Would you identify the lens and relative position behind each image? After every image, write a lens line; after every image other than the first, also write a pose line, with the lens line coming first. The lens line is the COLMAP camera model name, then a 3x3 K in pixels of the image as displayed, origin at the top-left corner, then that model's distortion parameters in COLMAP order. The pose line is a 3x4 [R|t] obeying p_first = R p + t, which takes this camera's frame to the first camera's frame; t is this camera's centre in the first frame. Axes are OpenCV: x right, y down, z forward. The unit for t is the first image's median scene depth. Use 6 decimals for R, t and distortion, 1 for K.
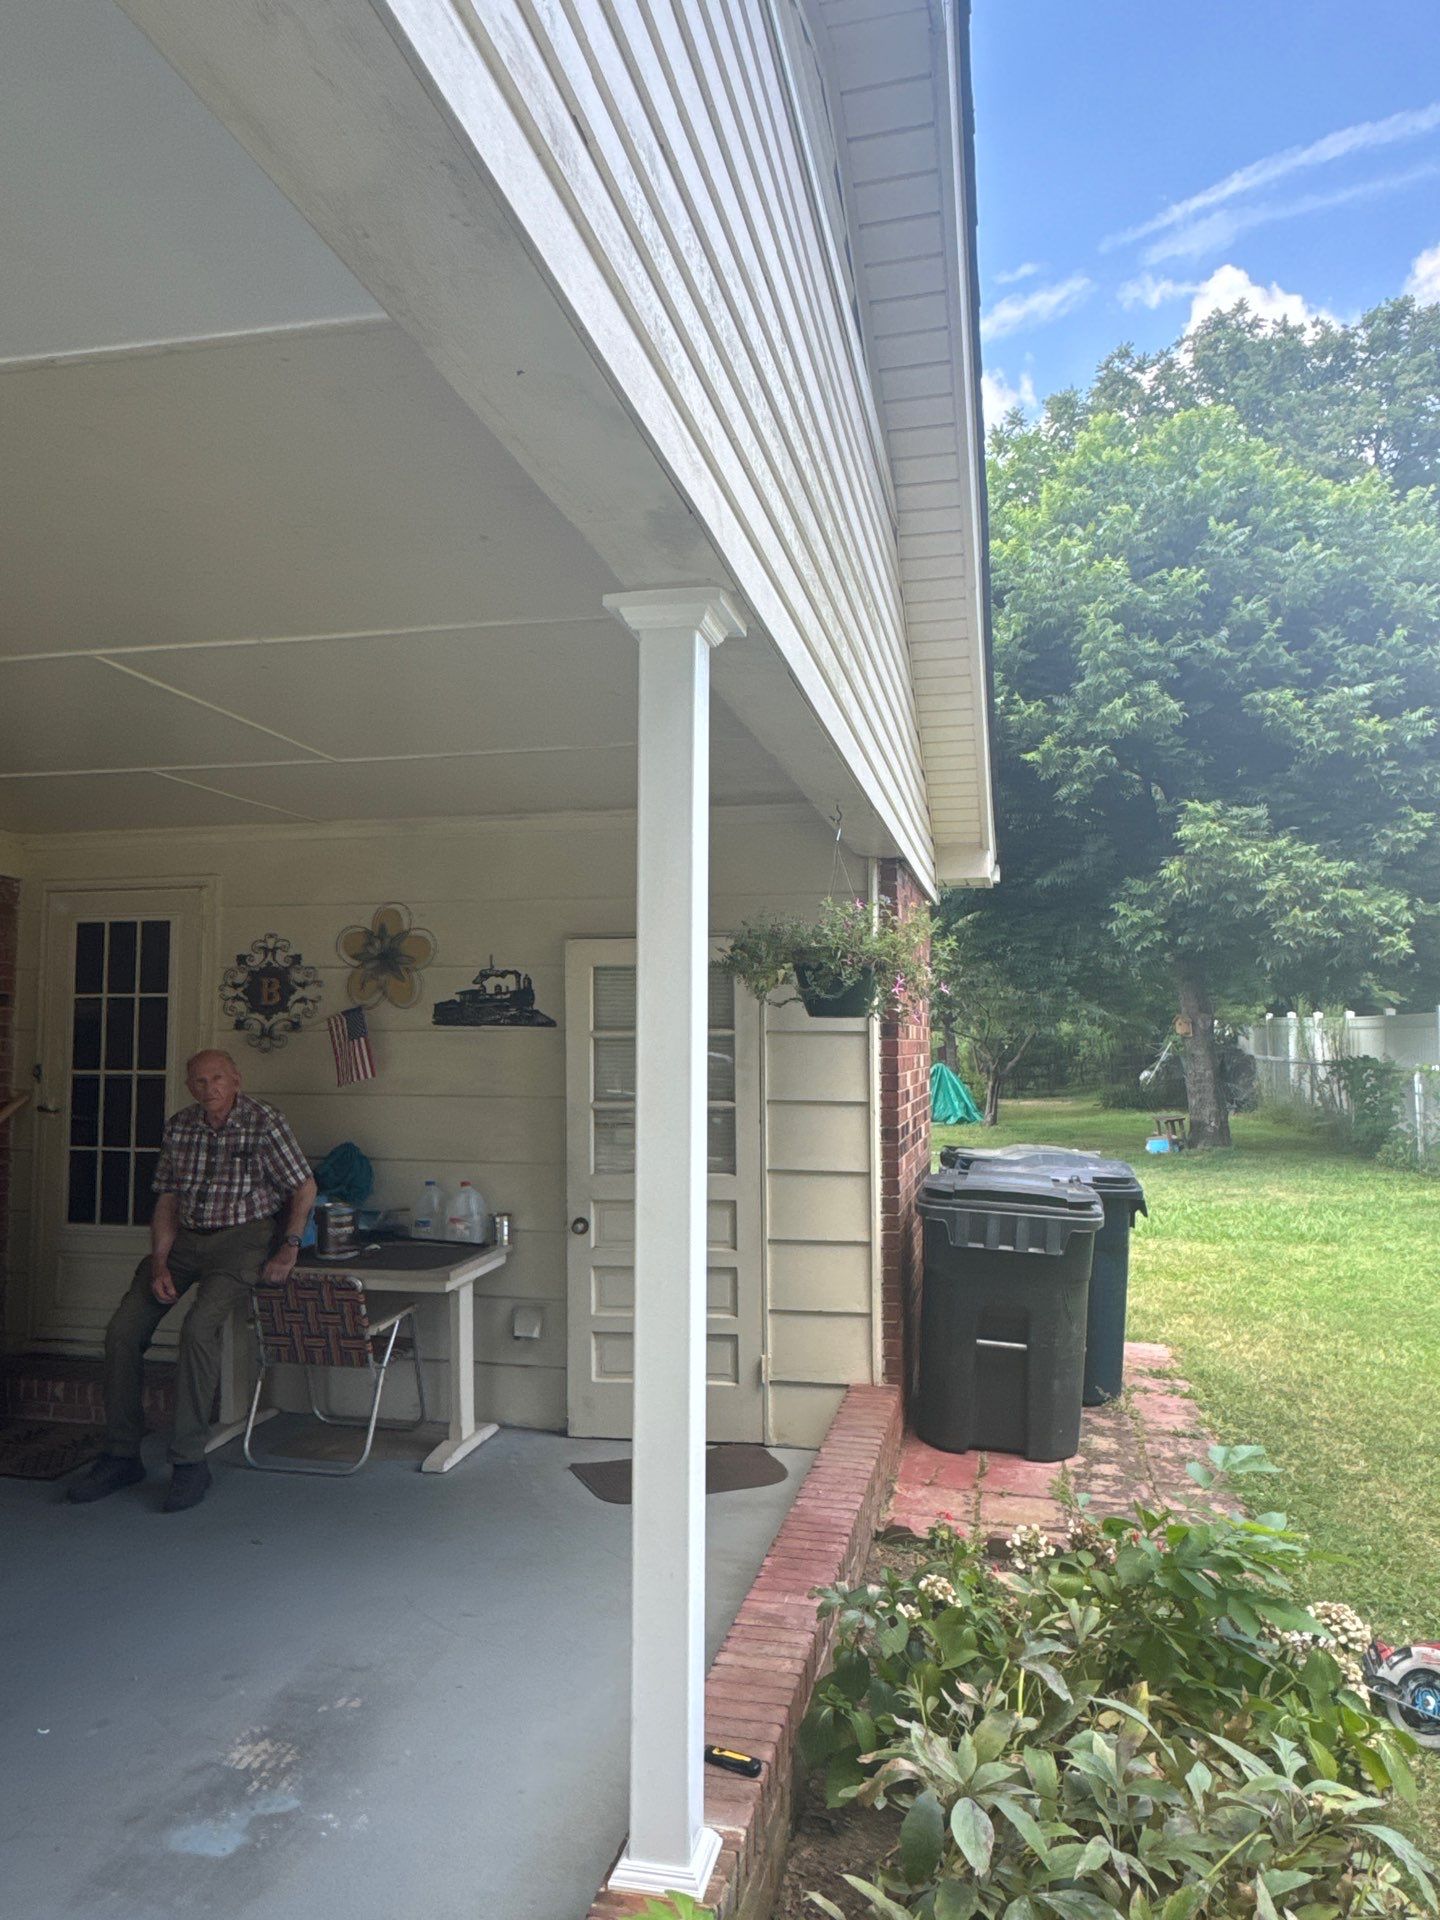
lens RADIAL K [[1344.8, 0, 711.2], [0, 1344.8, 948.9], [0, 0, 1]] dist [0.012810, 0.002629]
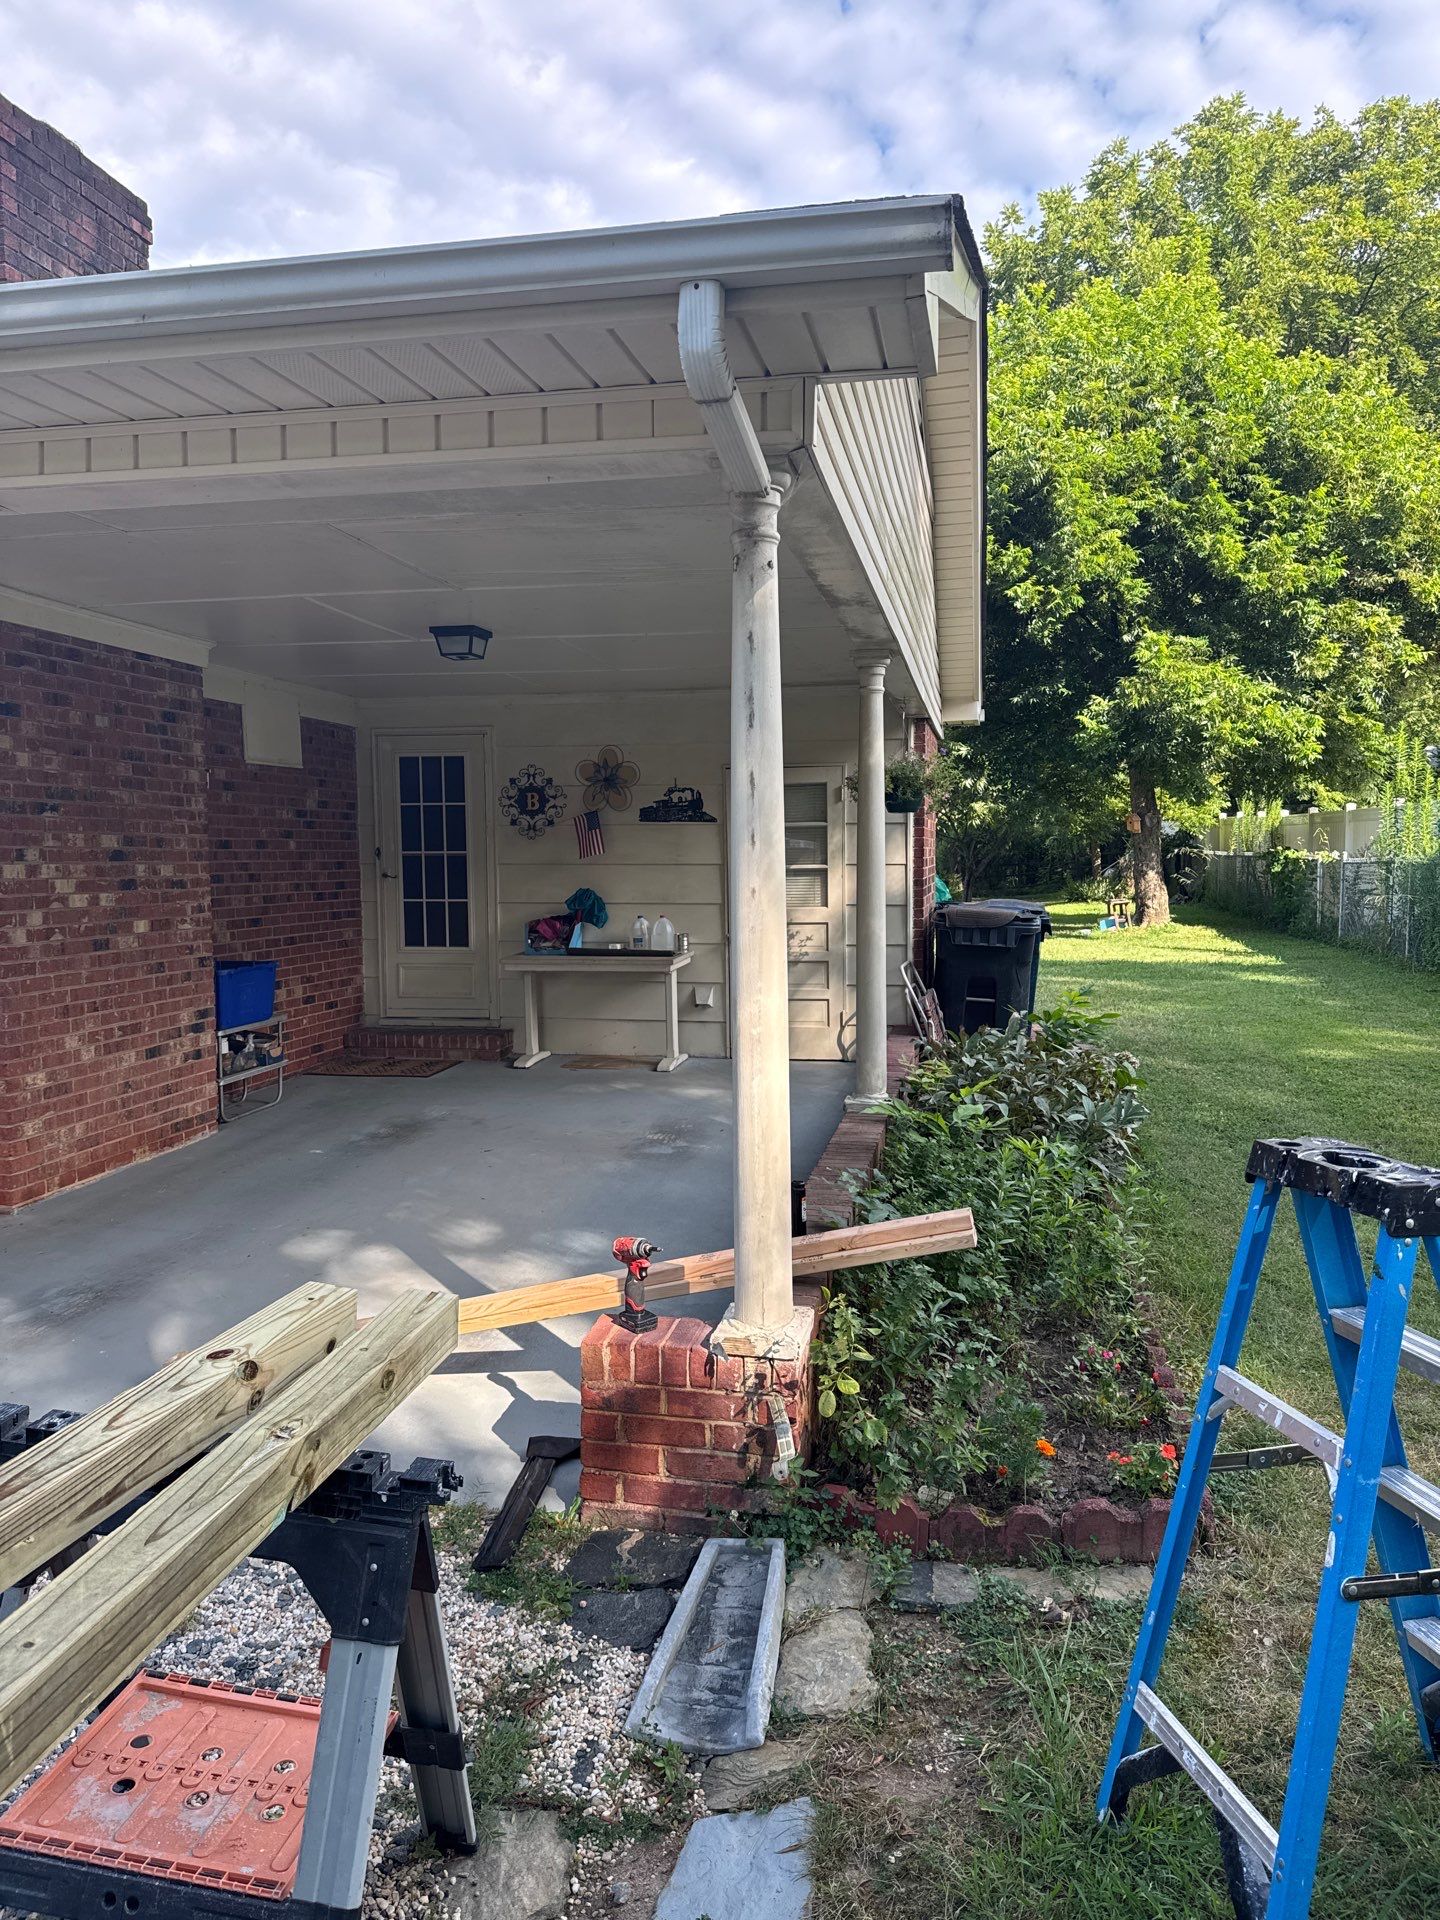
lens RADIAL K [[1344.8, 0, 713.1], [0, 1344.8, 972.0], [0, 0, 1]] dist [0.012810, 0.002629]
pose [[0.999785, -0.008819, 0.018788, -0.143419], [0.005626, 0.986504, 0.163640, -0.028854], [-0.019978, -0.163499, 0.986341, -0.623613]]
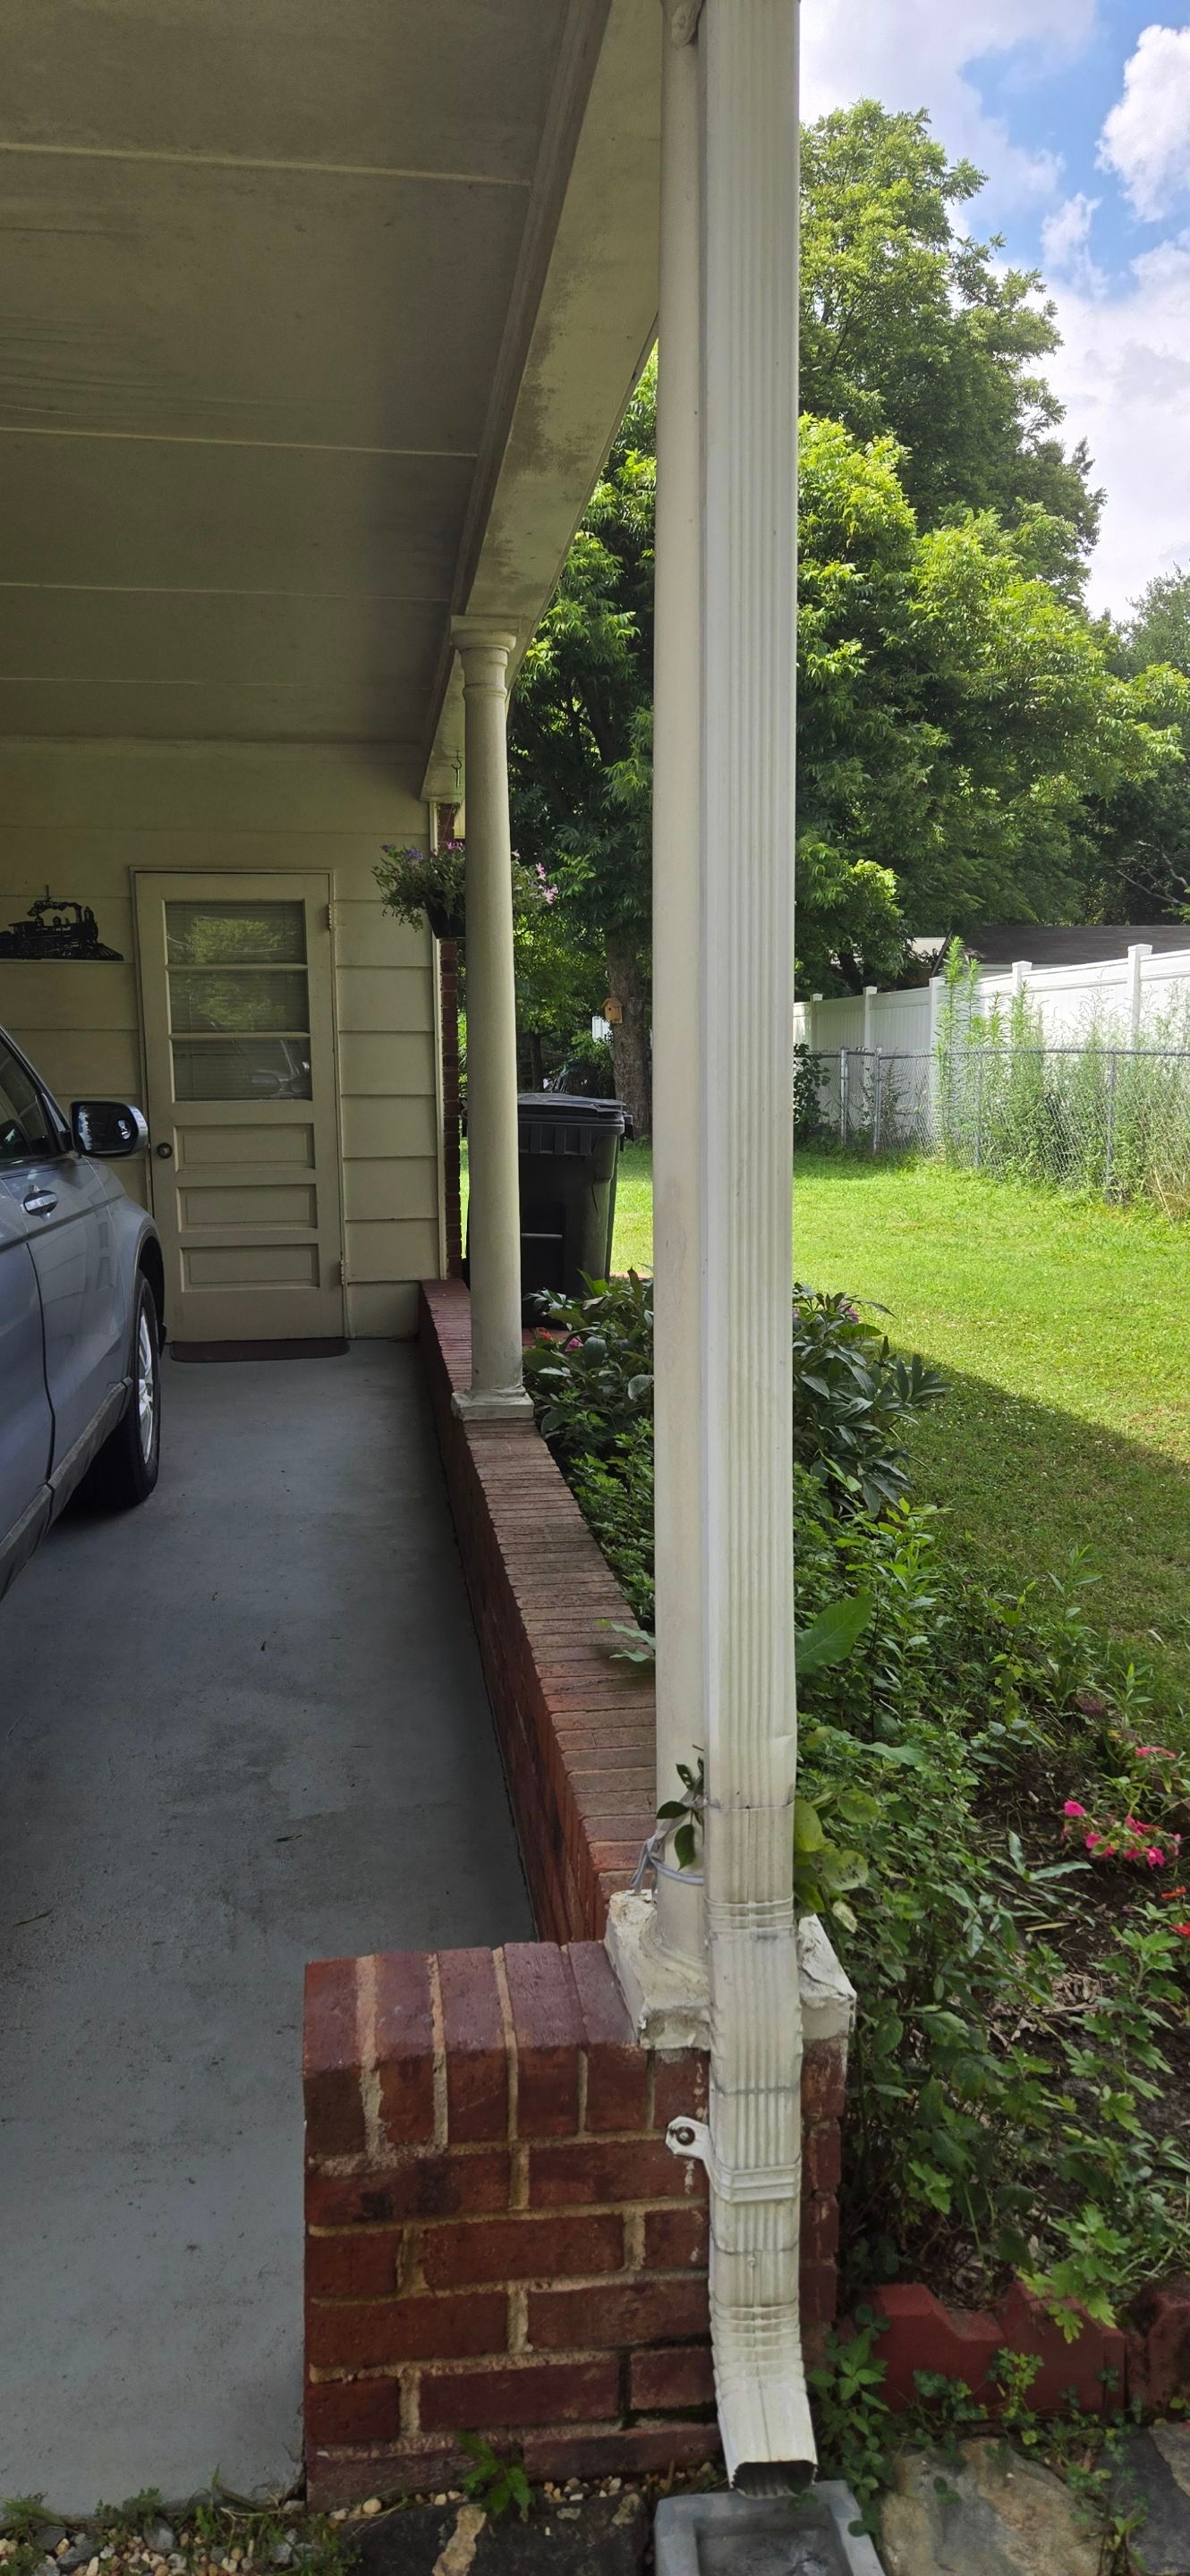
lens RADIAL K [[1764.0, 0, 588.1], [0, 1764.0, 1293.7], [0, 0, 1]] dist [0.031210, -0.013631]
pose [[0.940555, -0.048997, 0.336087, -0.230564], [-0.020372, 0.979619, 0.199827, 0.028468], [-0.339029, -0.194795, 0.920388, -0.370536]]
